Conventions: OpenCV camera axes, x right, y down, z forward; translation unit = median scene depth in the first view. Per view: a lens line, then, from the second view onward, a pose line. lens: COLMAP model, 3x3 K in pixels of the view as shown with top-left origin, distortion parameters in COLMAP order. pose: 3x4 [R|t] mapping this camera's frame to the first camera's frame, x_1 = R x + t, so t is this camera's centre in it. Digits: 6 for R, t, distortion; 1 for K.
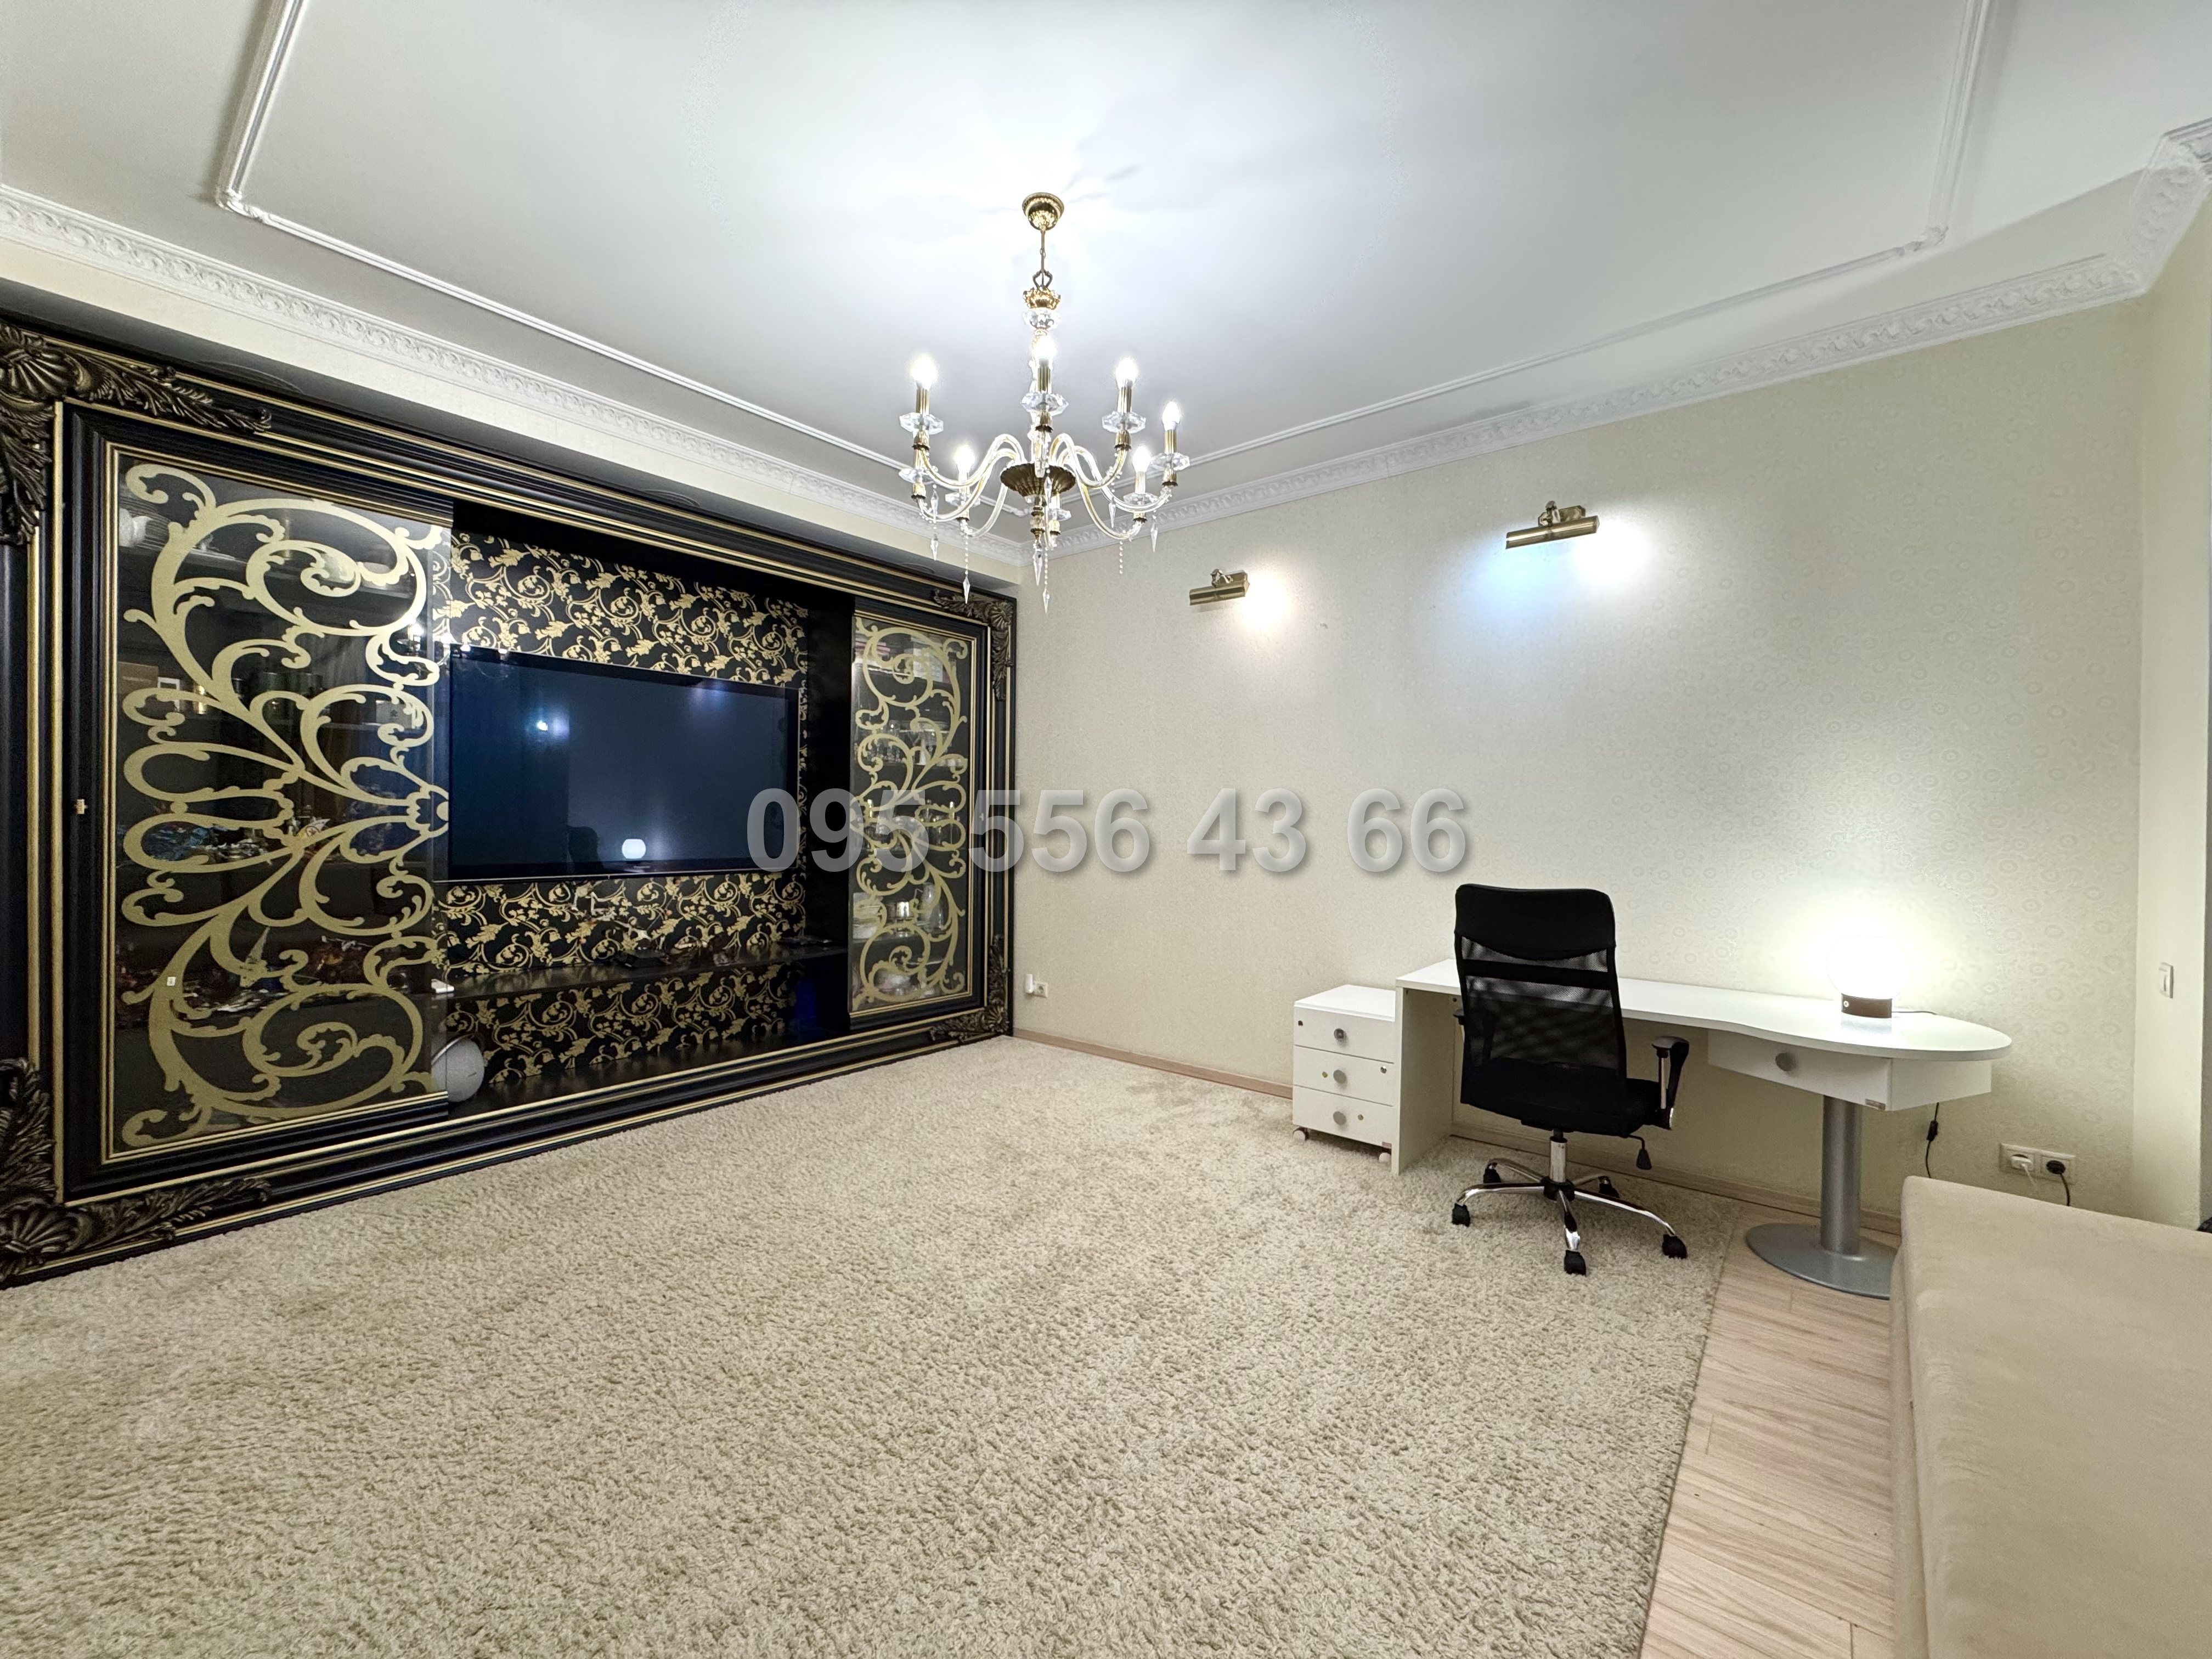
lens RADIAL K [[875.9, 0, 1106.0], [0, 875.9, 829.5], [0, 0, 1]] dist [-0.001949, -0.000262]
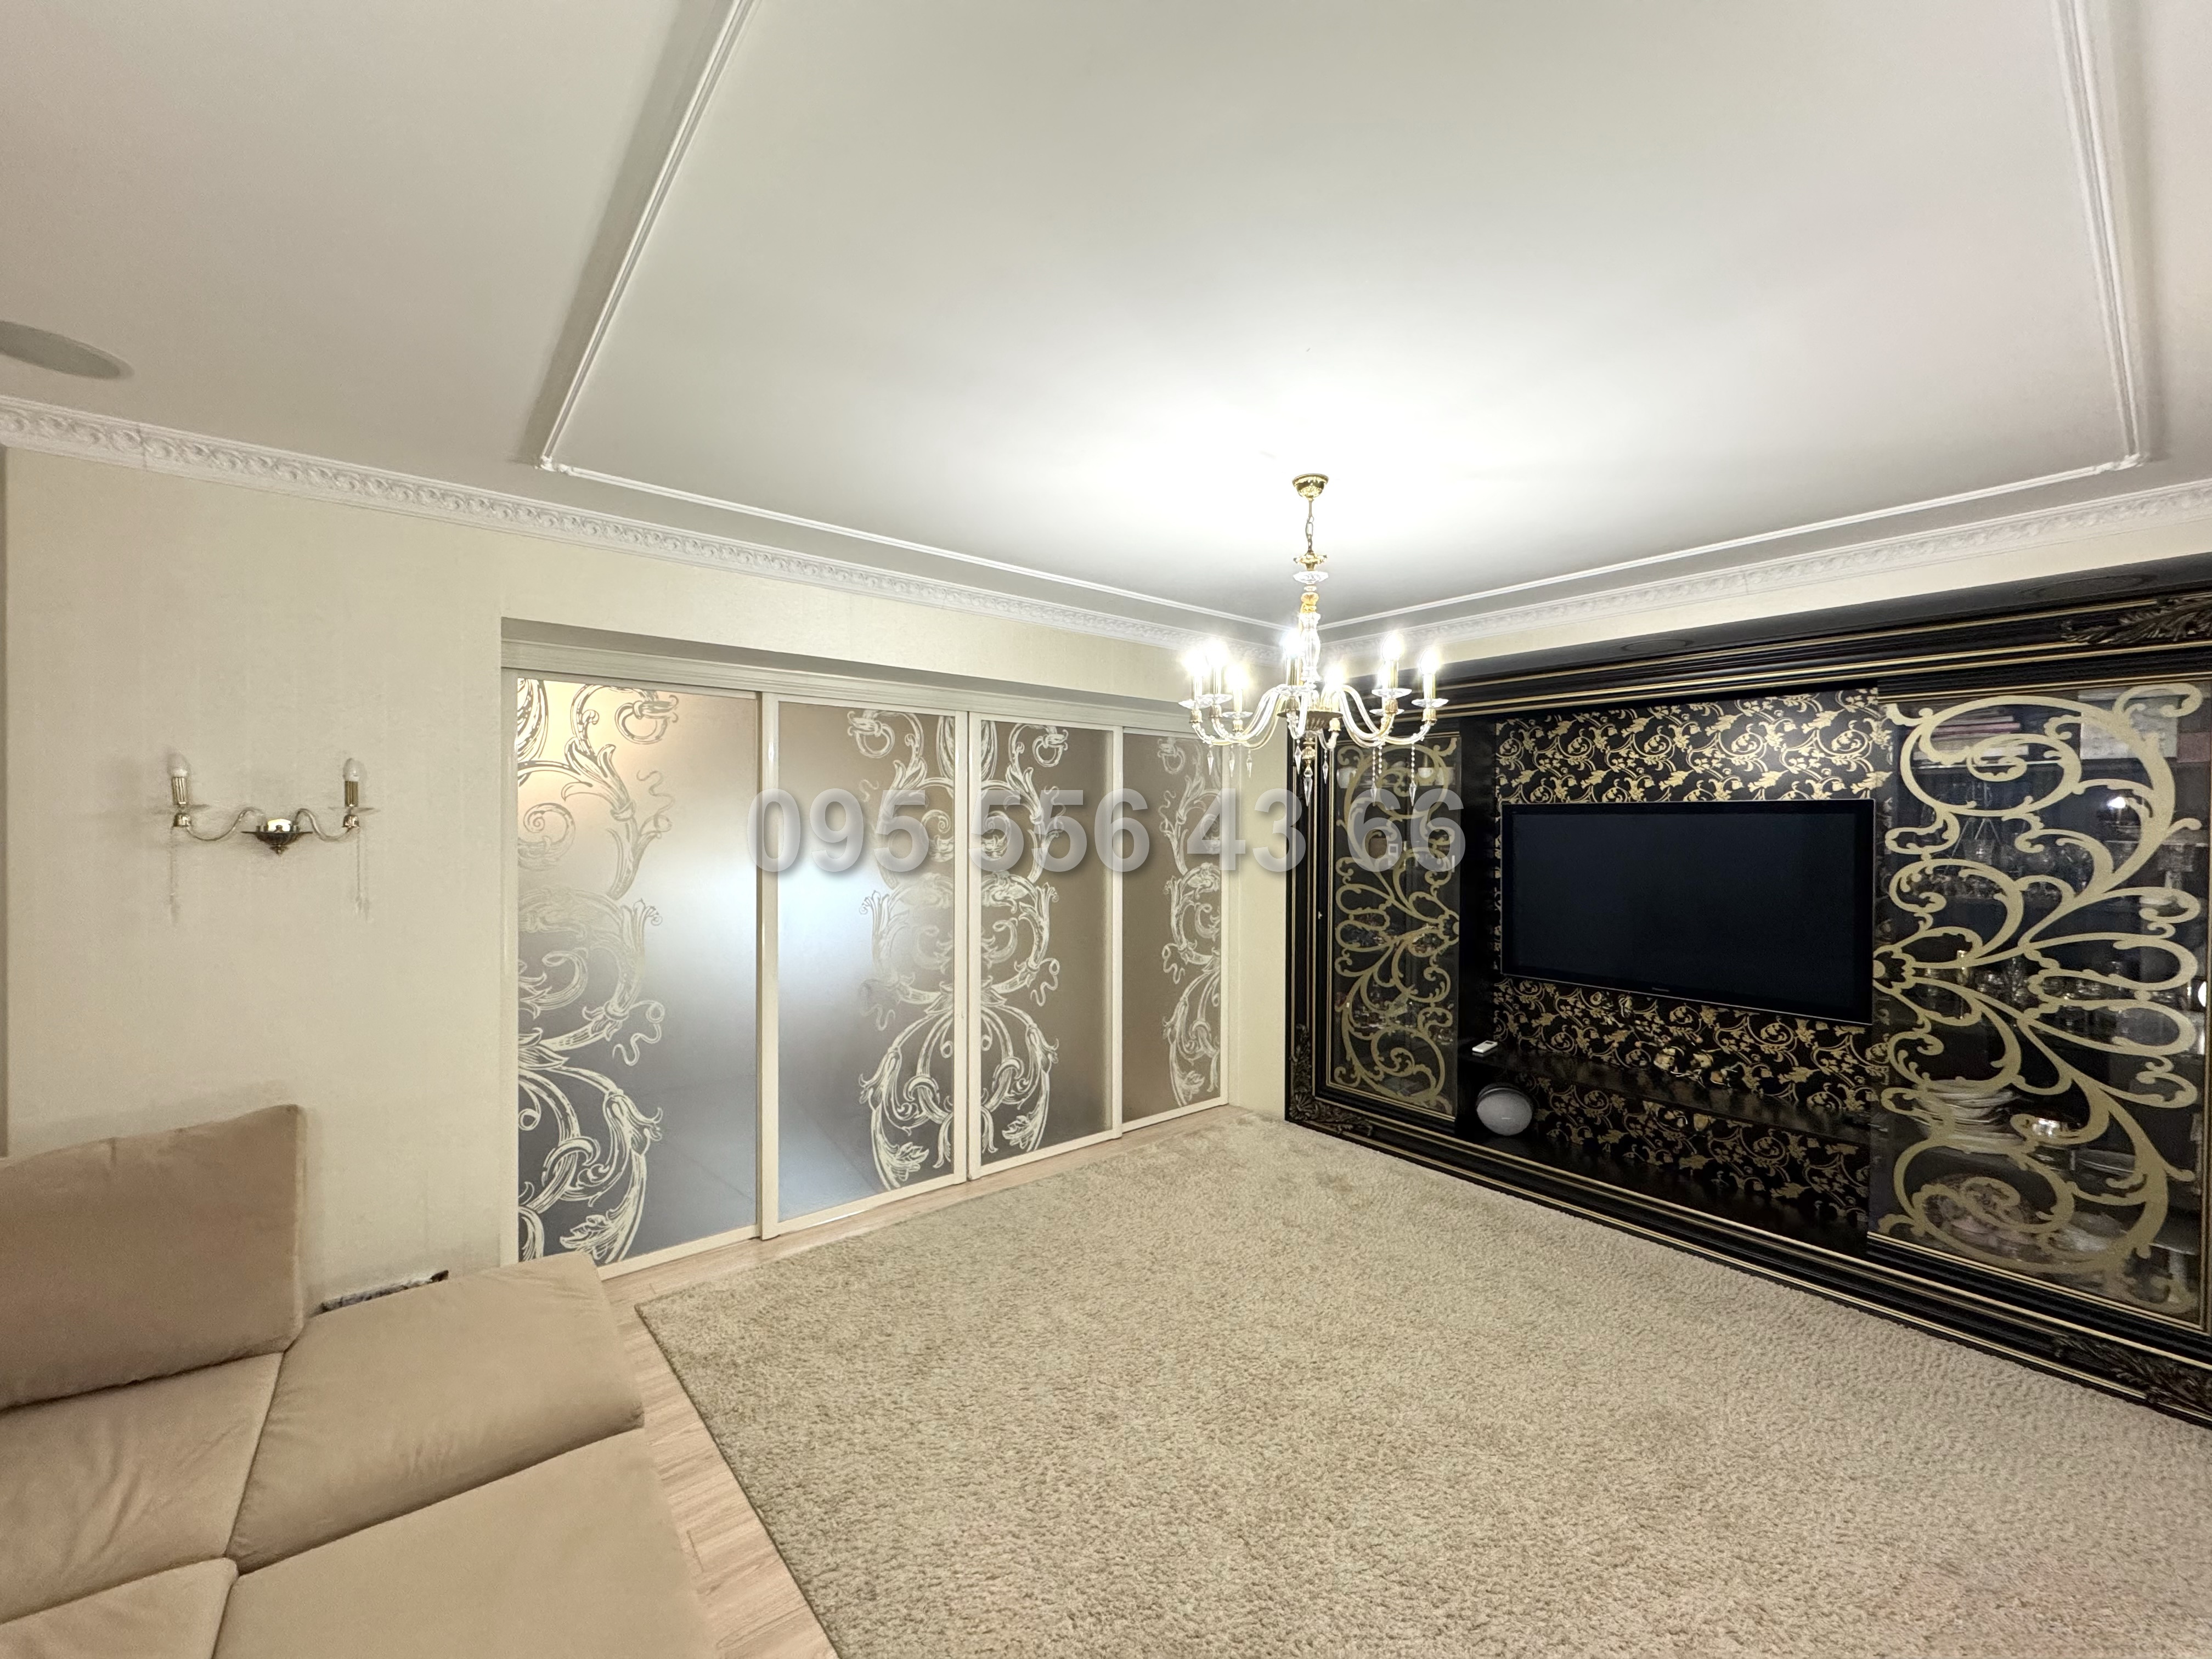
lens RADIAL K [[875.9, 0, 1106.0], [0, 875.9, 829.5], [0, 0, 1]] dist [-0.001949, -0.000262]
pose [[-0.200832, -0.003937, -0.979618, 0.735171], [-0.016724, 0.999860, -0.000590, -0.159057], [0.979483, 0.016265, -0.200870, 0.638220]]
